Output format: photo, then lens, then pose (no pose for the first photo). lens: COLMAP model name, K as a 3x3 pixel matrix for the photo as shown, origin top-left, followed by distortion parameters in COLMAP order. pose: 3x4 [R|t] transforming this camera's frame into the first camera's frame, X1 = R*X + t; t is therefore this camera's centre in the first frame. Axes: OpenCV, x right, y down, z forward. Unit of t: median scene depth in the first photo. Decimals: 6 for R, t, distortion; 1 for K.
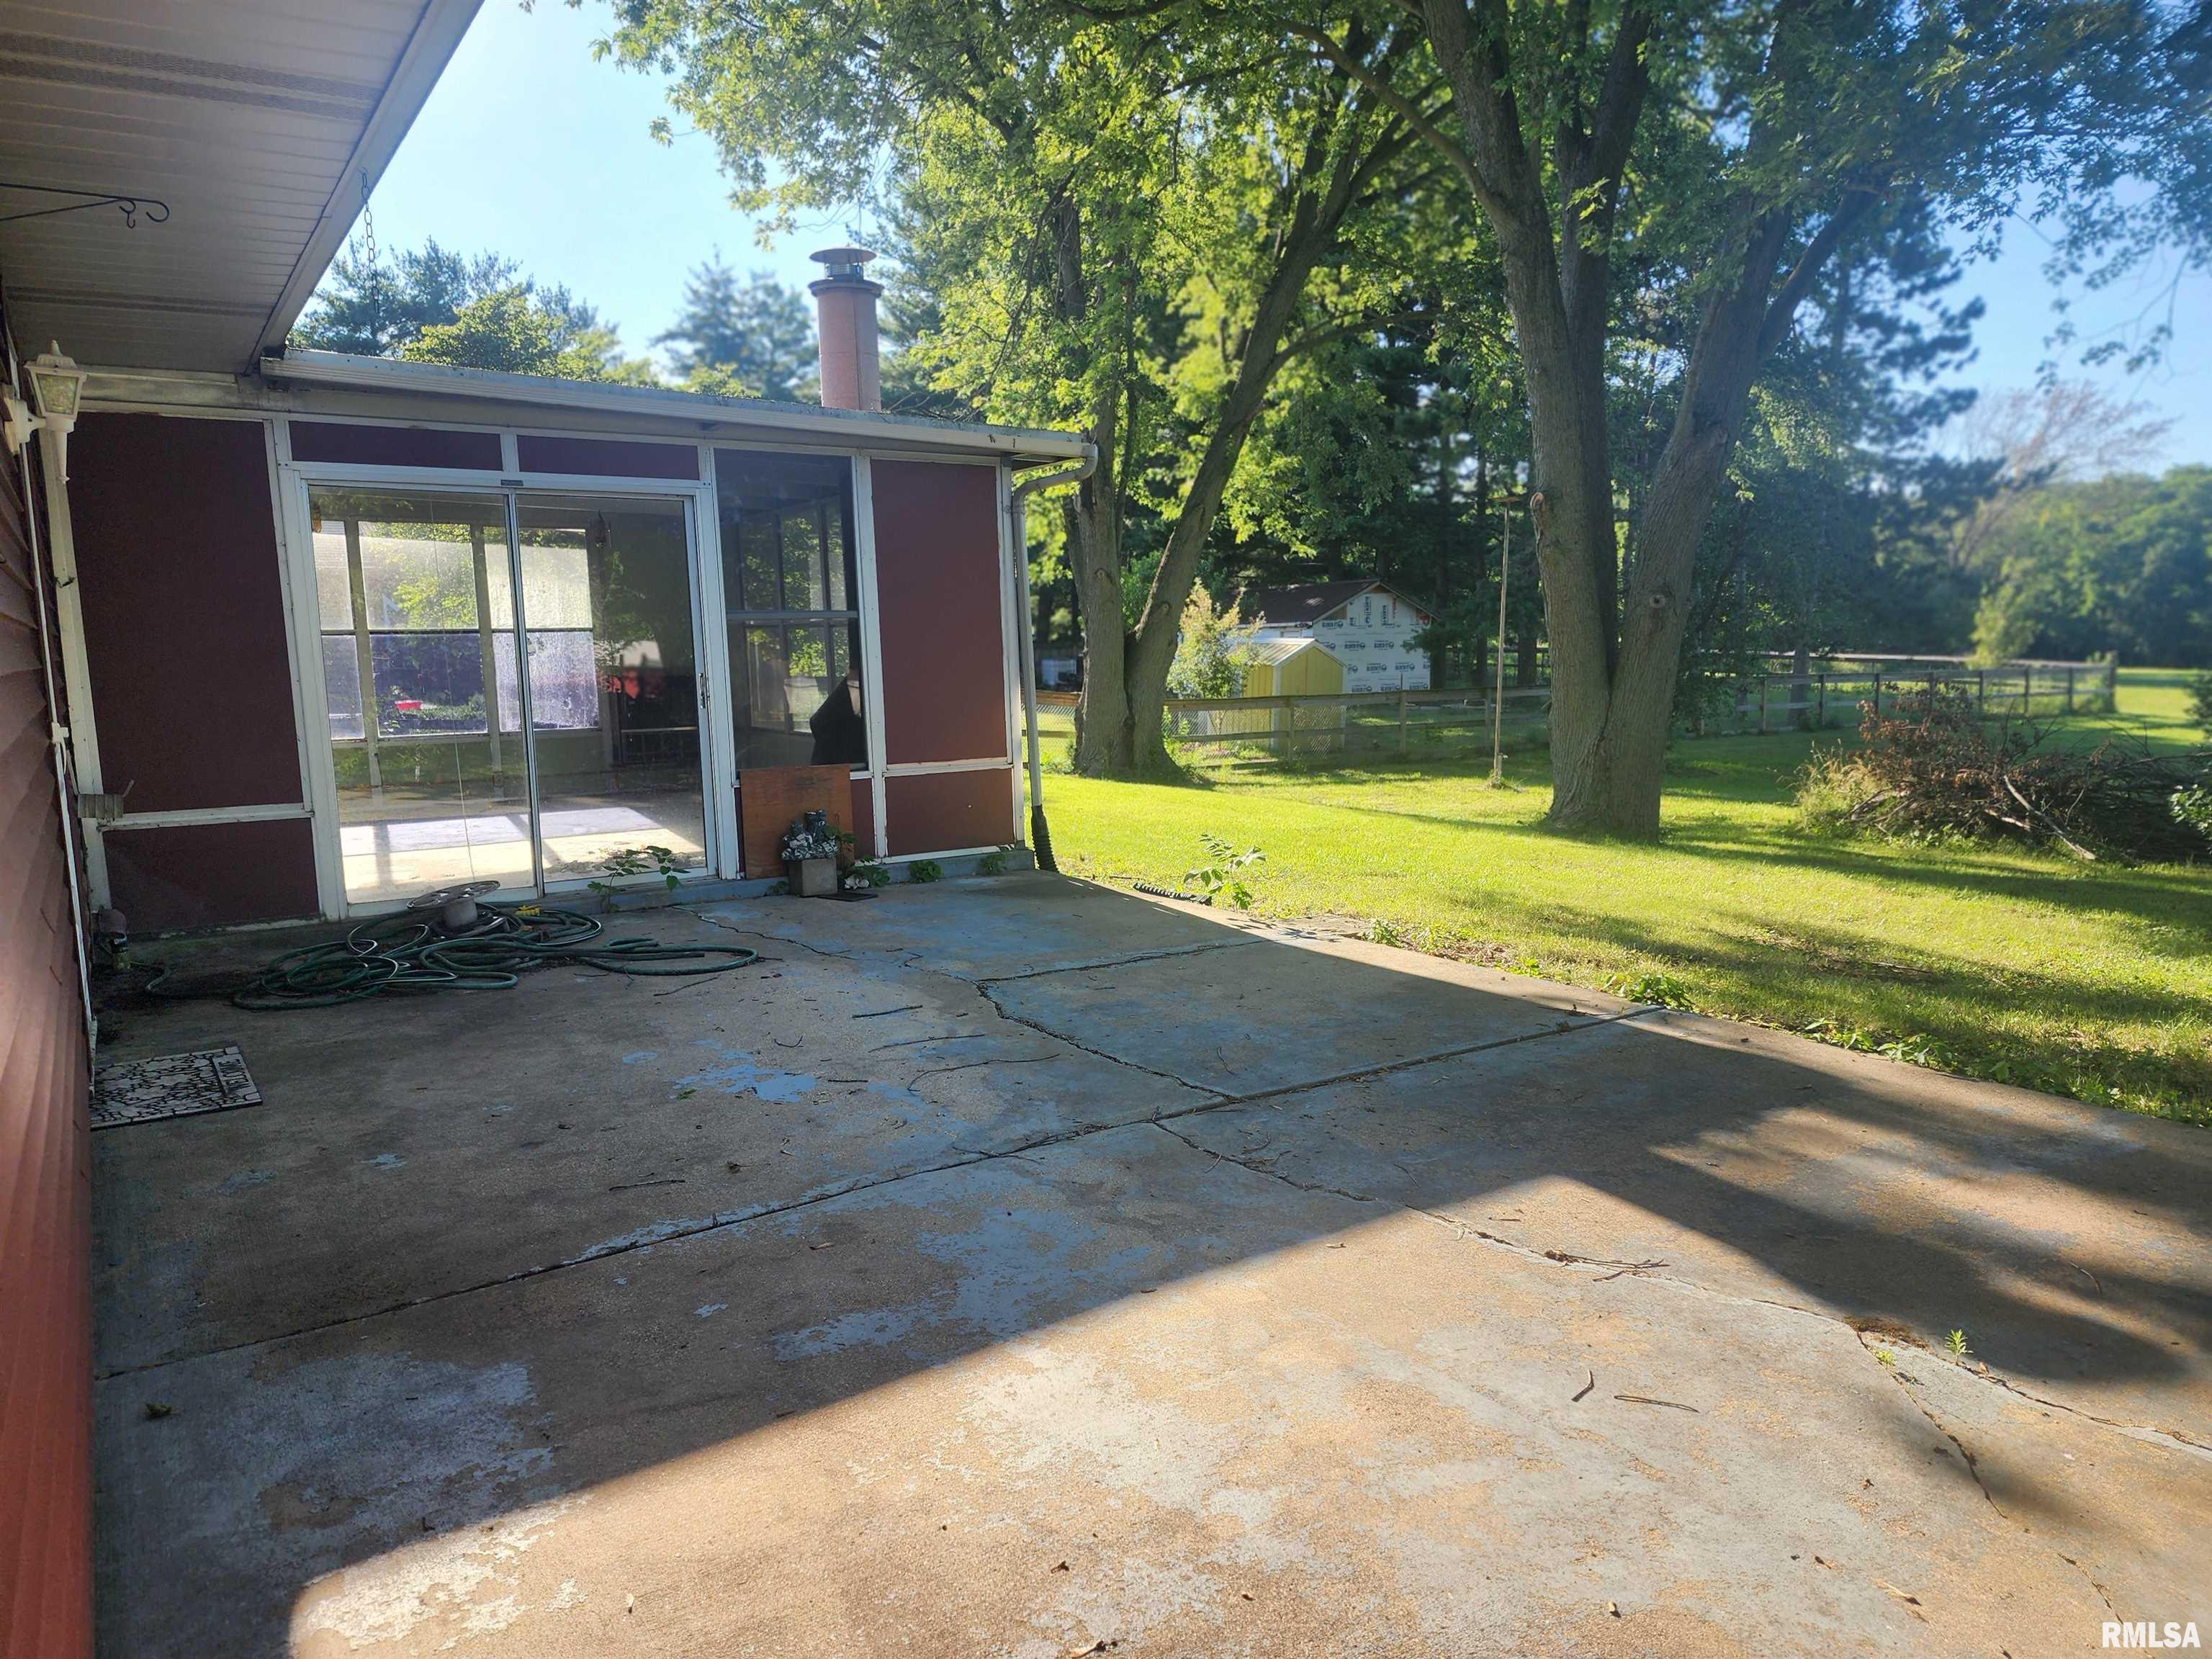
lens RADIAL K [[1600.1, 0, 1106.0], [0, 1600.1, 829.5], [0, 0, 1]] dist [-0.000589, -0.000696]
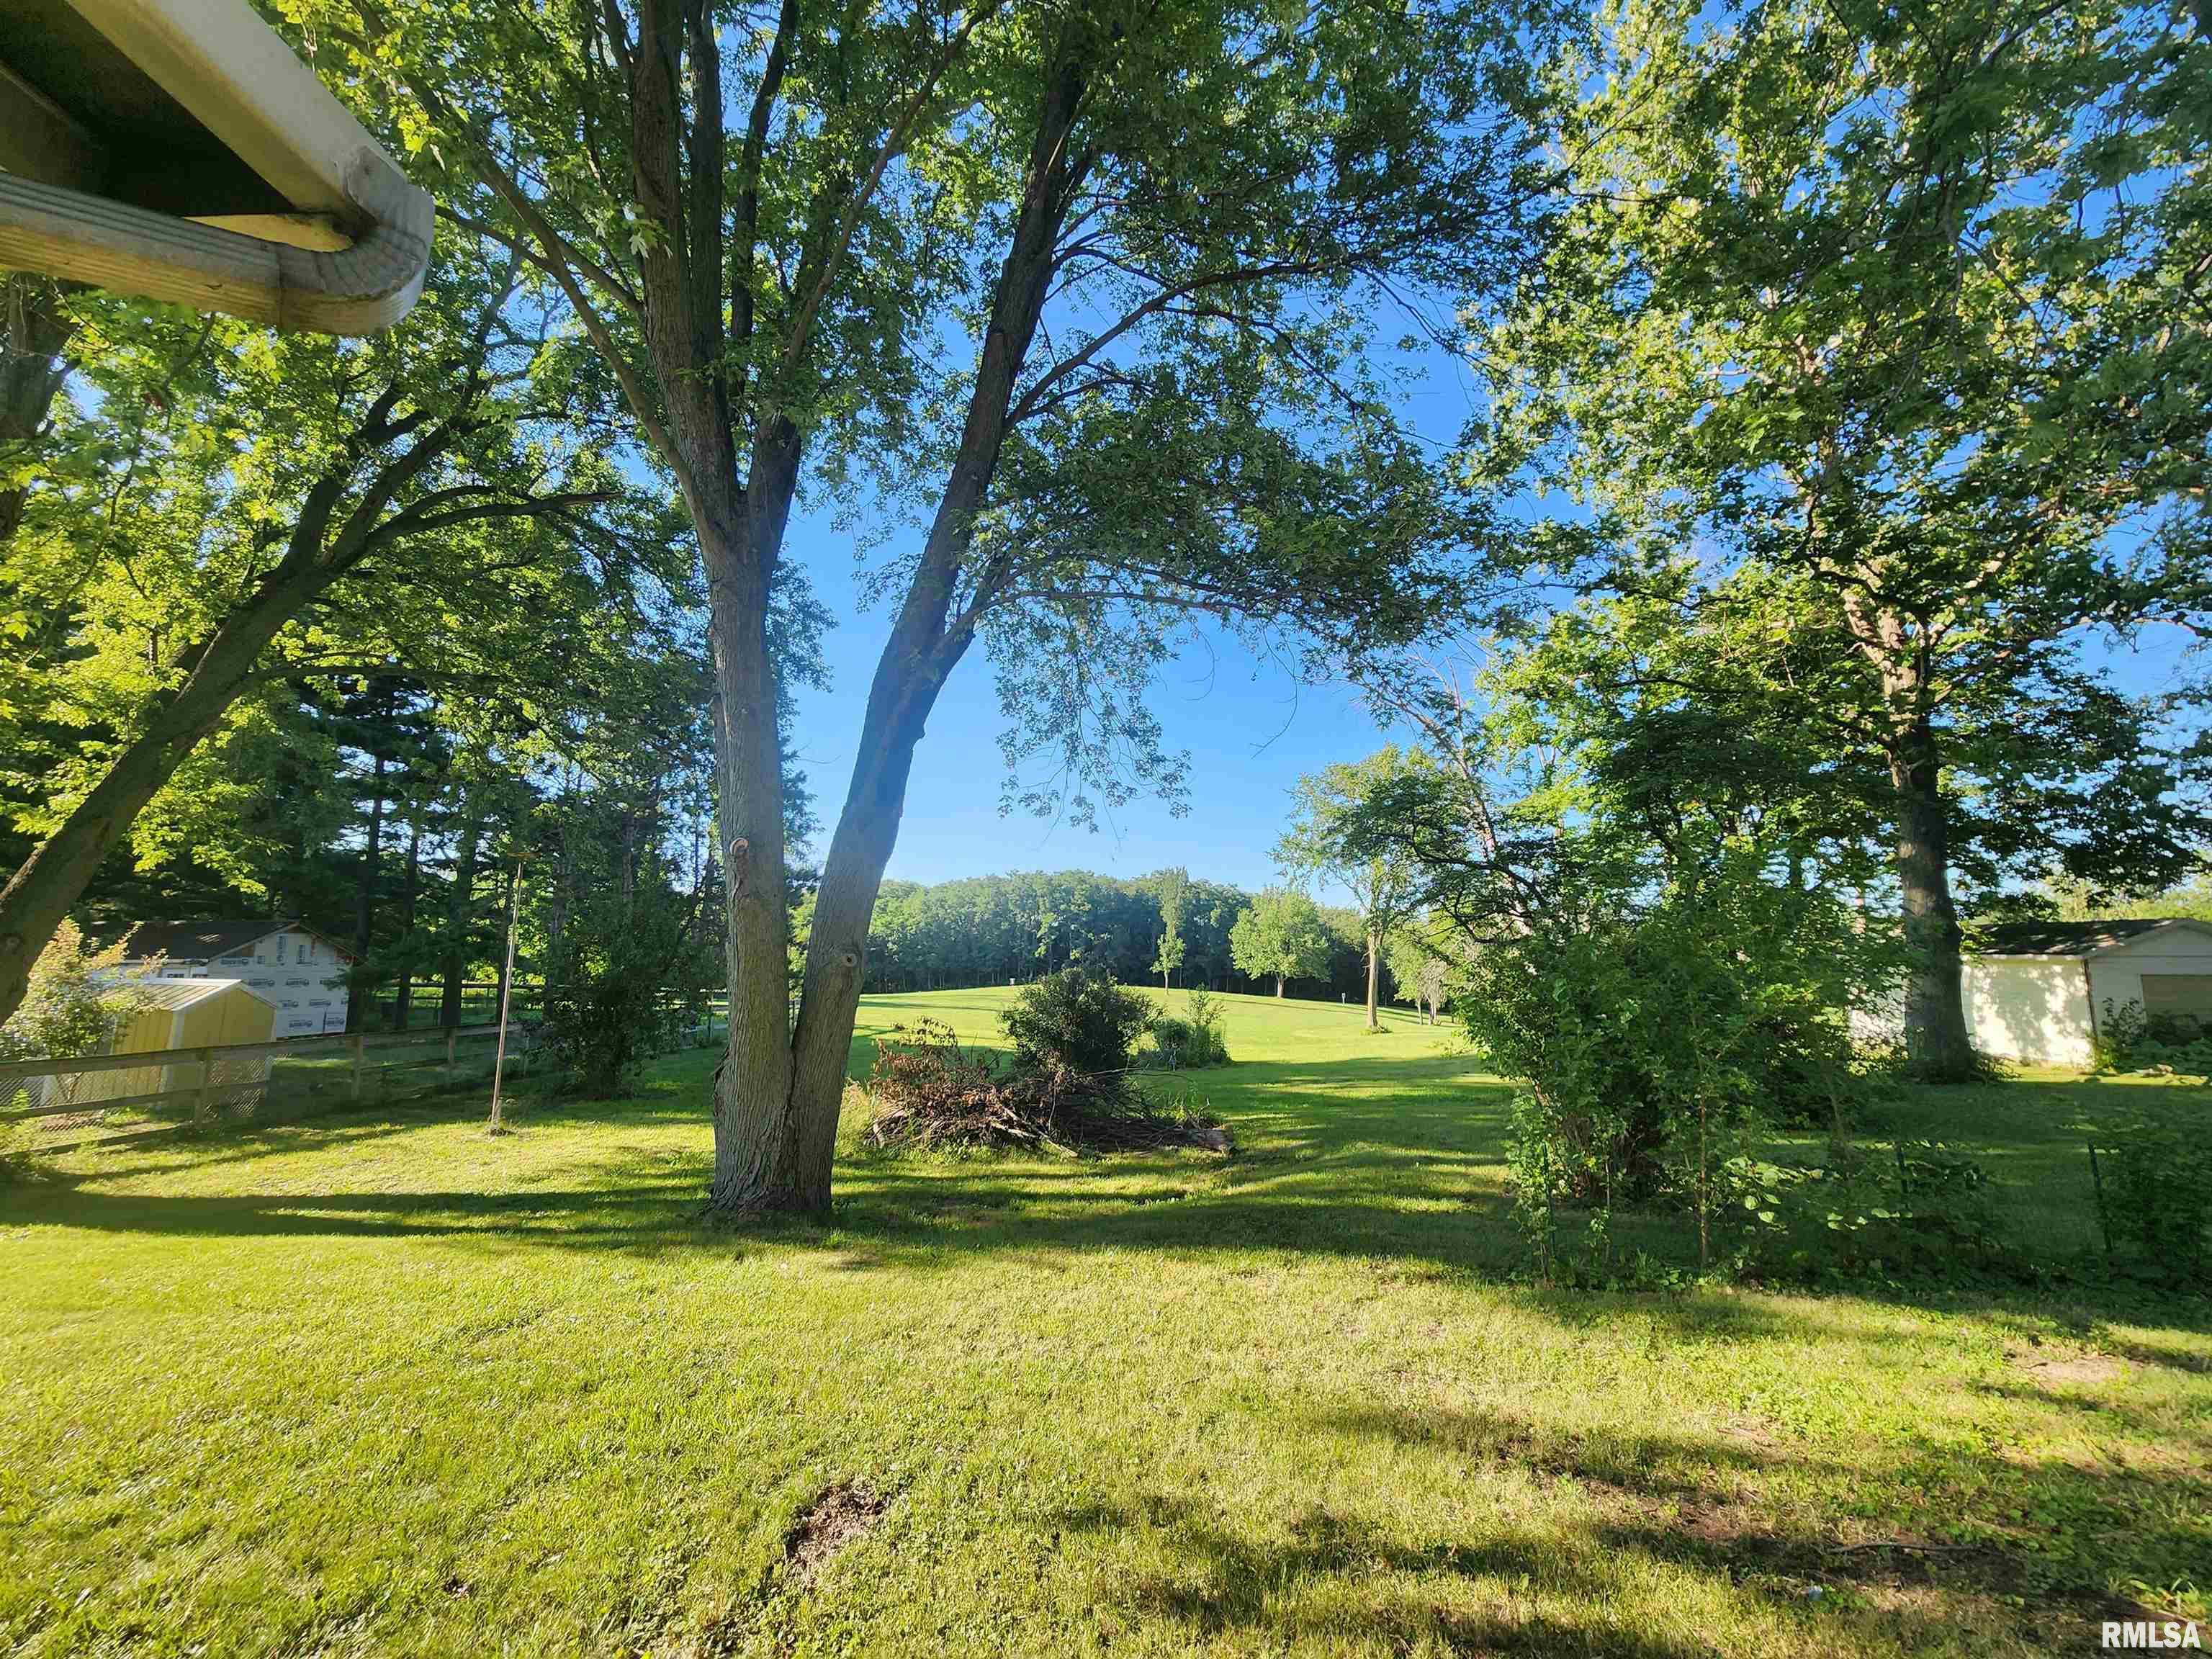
lens RADIAL K [[904.6, 0, 1106.0], [0, 904.6, 829.5], [0, 0, 1]] dist [0.000877, 0.000911]
pose [[0.584988, 0.137604, 0.799284, -0.008575], [0.084678, 0.969753, -0.228928, -0.041465], [-0.806609, 0.201602, 0.555642, 0.288569]]
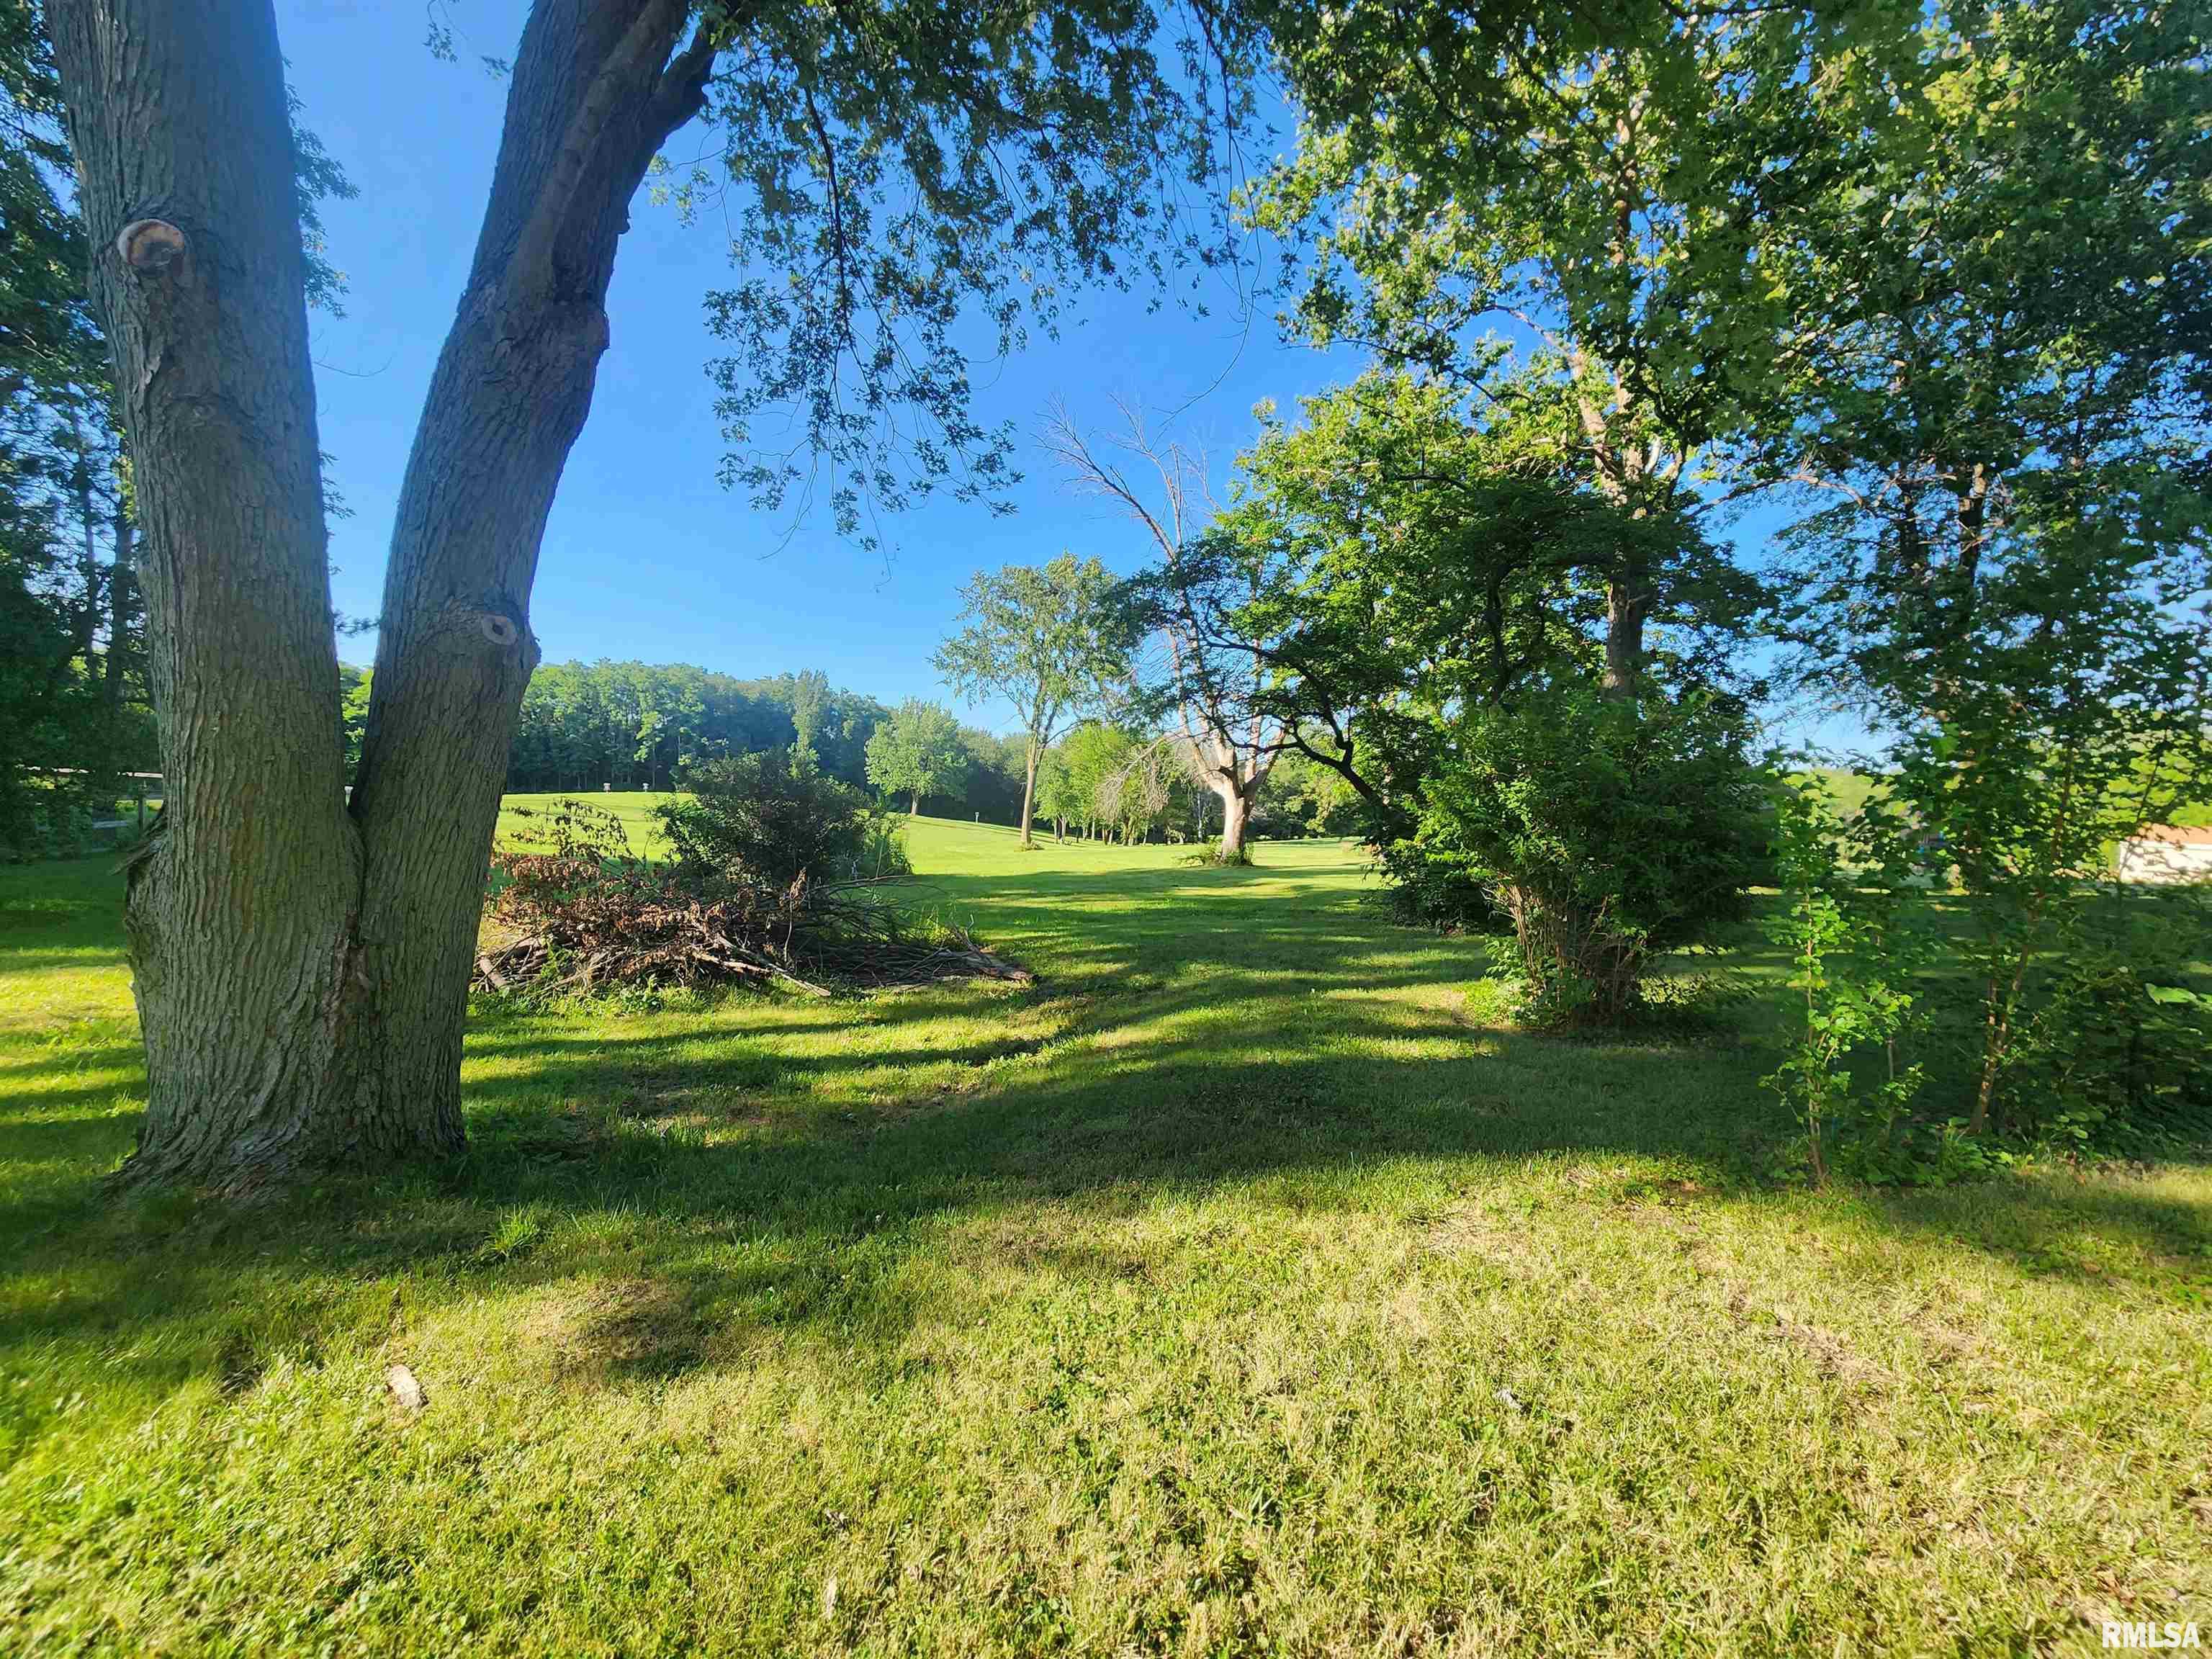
lens RADIAL K [[927.0, 0, 1113.6], [0, 927.0, 827.1], [0, 0, 1]] dist [-0.003455, 0.004048]
pose [[0.220712, -0.010289, 0.975285, 0.065590], [0.066802, 0.997756, -0.004592, -0.039457], [-0.973049, 0.066165, 0.220904, 0.405850]]
